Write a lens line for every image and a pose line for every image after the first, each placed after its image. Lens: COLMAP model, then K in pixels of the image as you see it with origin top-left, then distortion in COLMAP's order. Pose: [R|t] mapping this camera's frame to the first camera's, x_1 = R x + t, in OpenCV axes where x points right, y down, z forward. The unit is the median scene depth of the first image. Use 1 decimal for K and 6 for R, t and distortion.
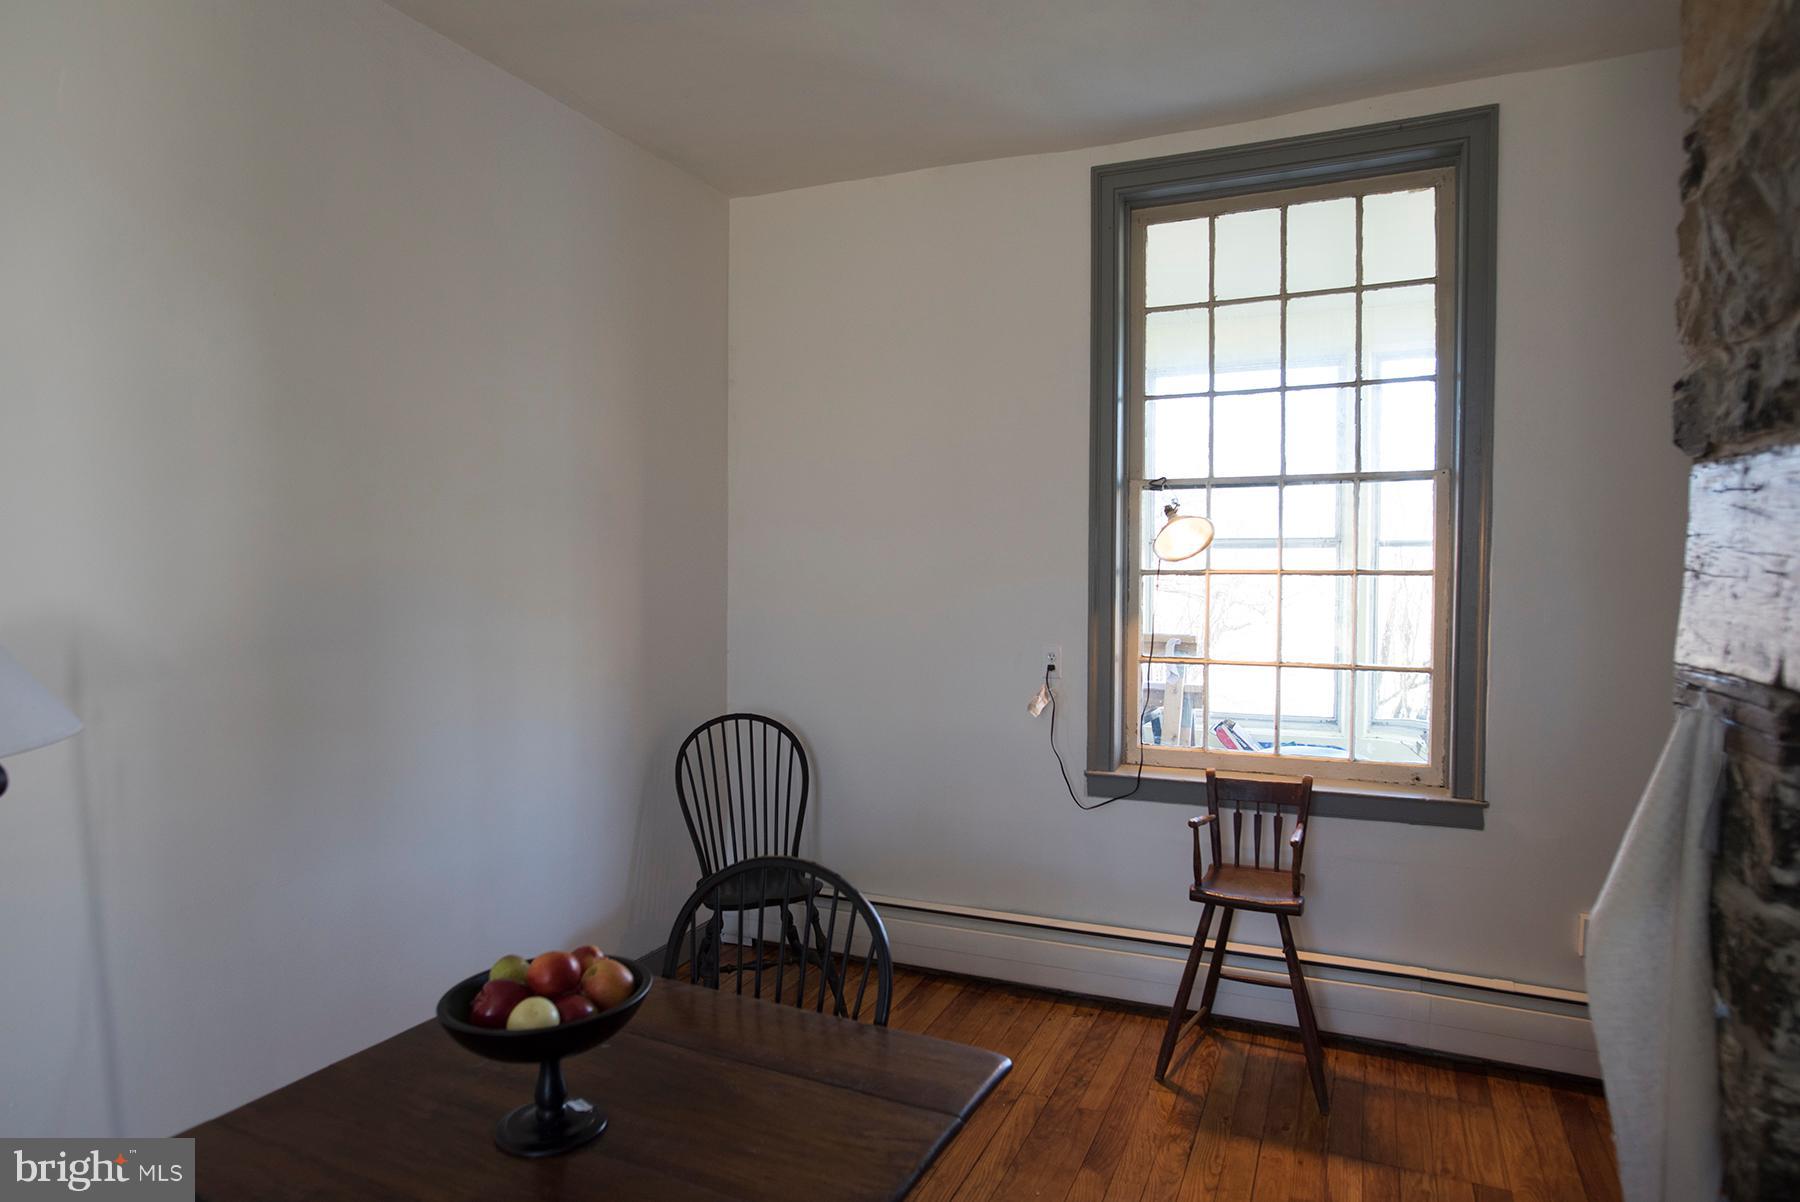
lens RADIAL K [[1042.0, 0, 902.6], [0, 1042.0, 603.4], [0, 0, 1]] dist [-0.041457, 0.020959]
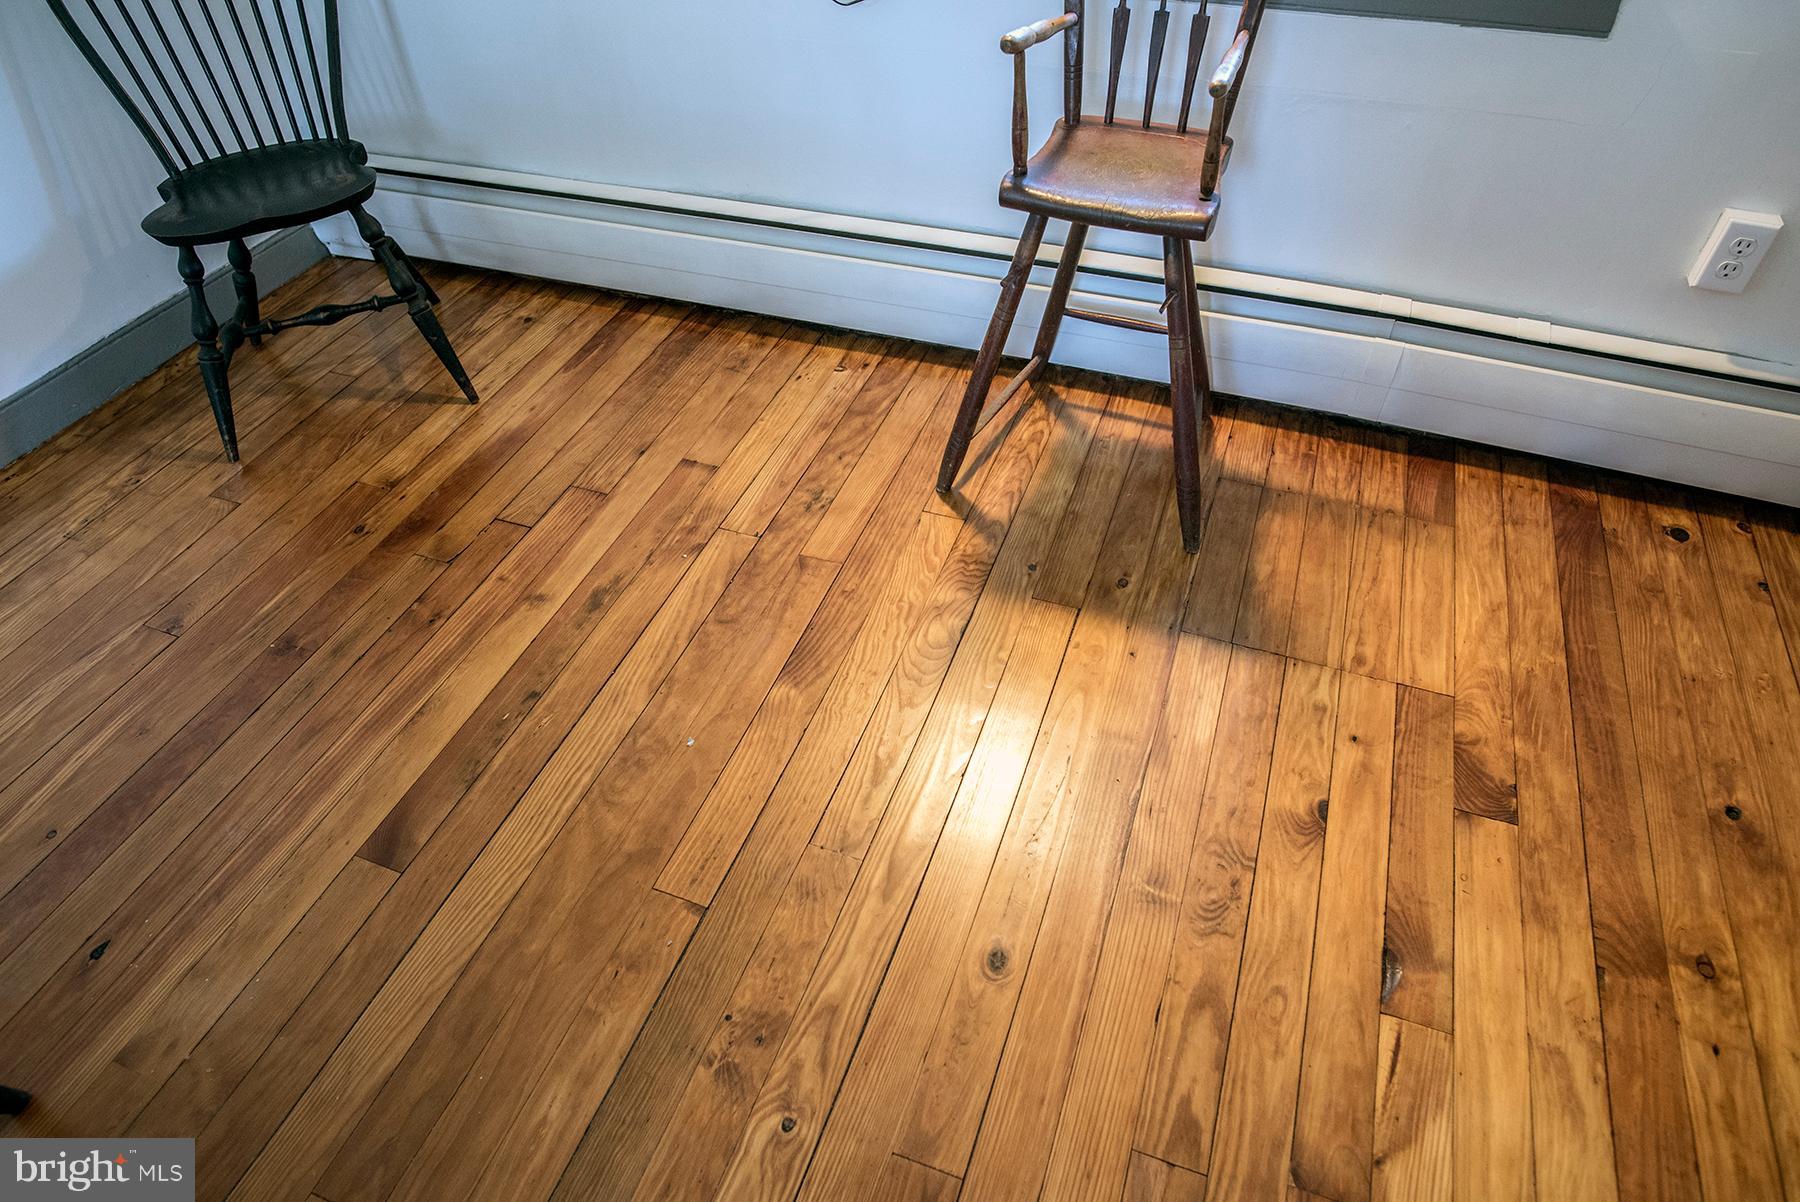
lens RADIAL K [[1042.0, 0, 902.6], [0, 1042.0, 603.4], [0, 0, 1]] dist [-0.041457, 0.020959]
pose [[0.997288, -0.063668, 0.036908, 0.186045], [0.021643, 0.733089, 0.679788, 0.076716], [-0.070337, -0.677146, 0.732479, 0.466255]]
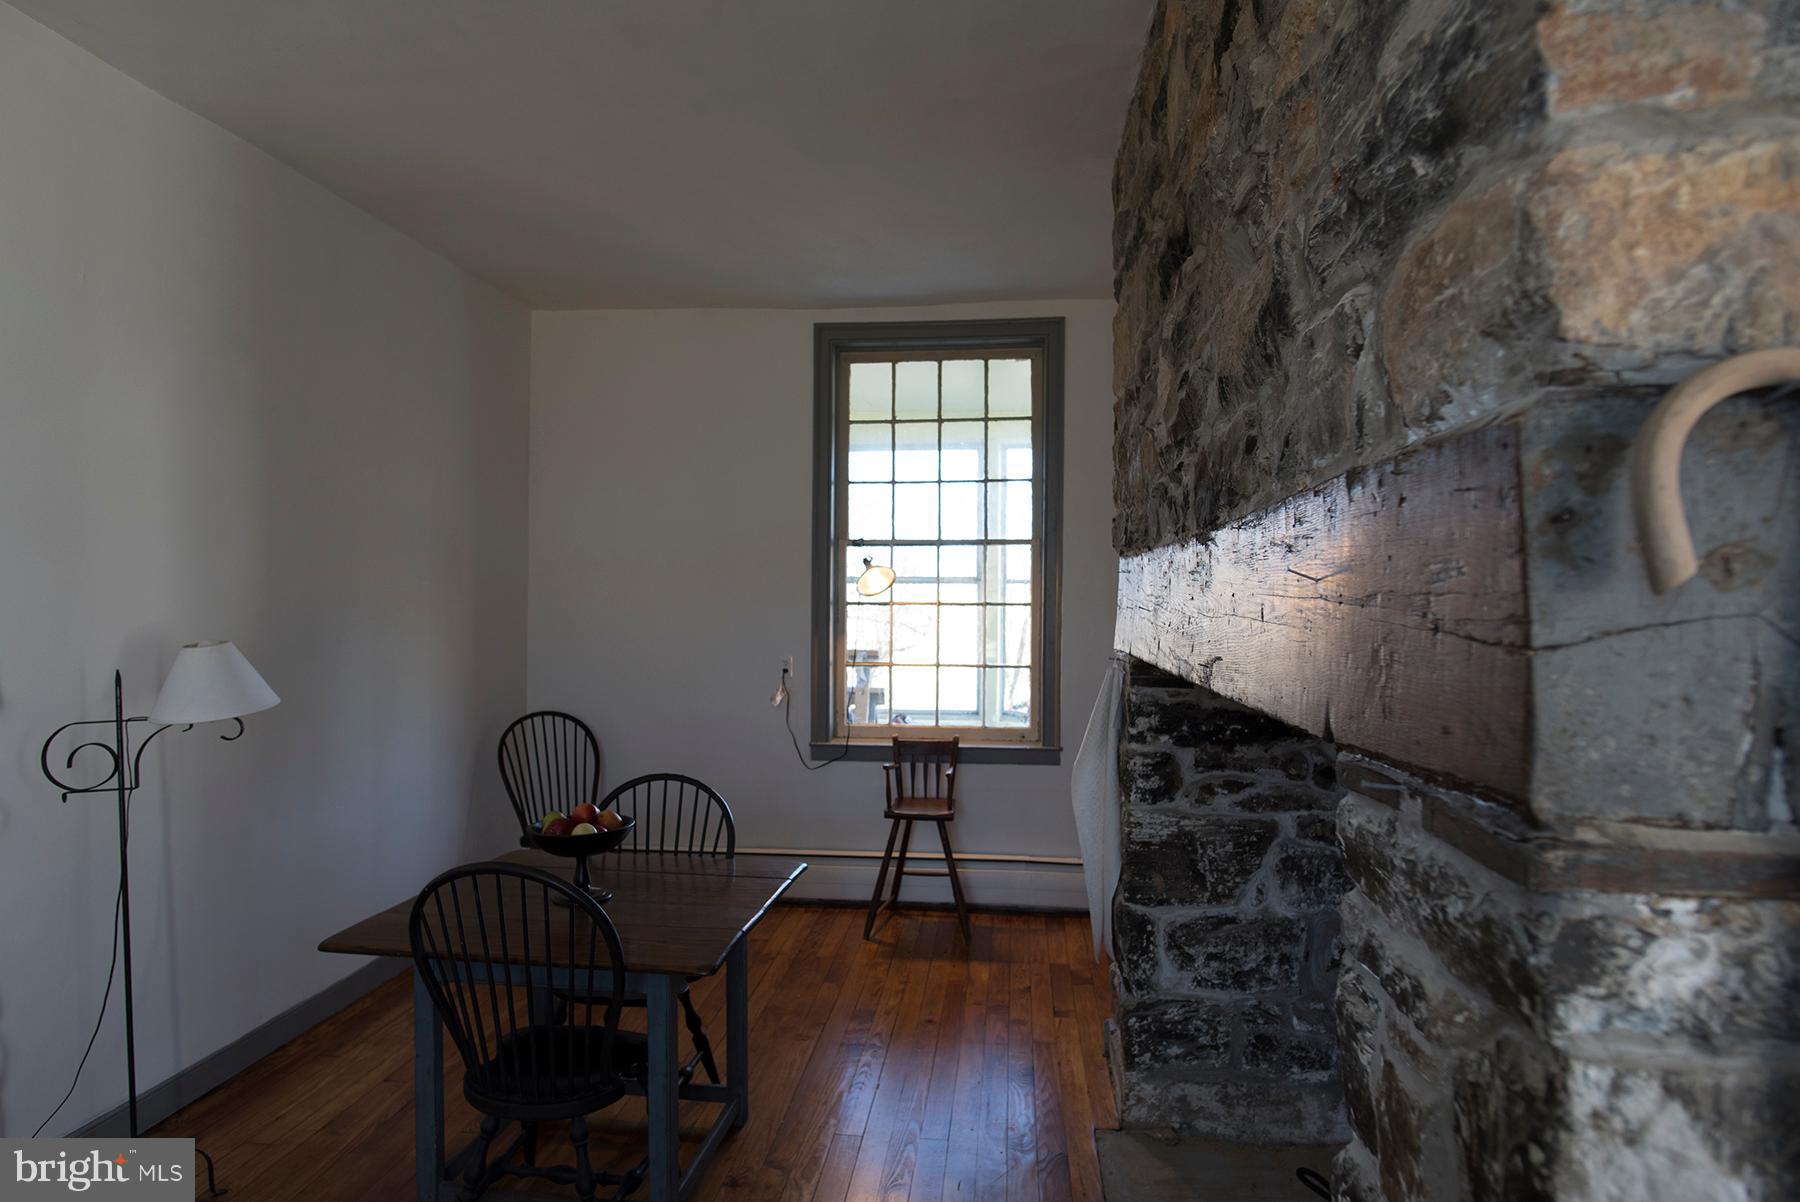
lens RADIAL K [[1042.0, 0, 902.6], [0, 1042.0, 603.4], [0, 0, 1]] dist [-0.041457, 0.020959]
pose [[0.950480, 0.001851, 0.310780, -0.165421], [0.005689, 0.999711, -0.023354, 0.005111], [-0.310734, 0.023966, 0.950195, -0.450117]]
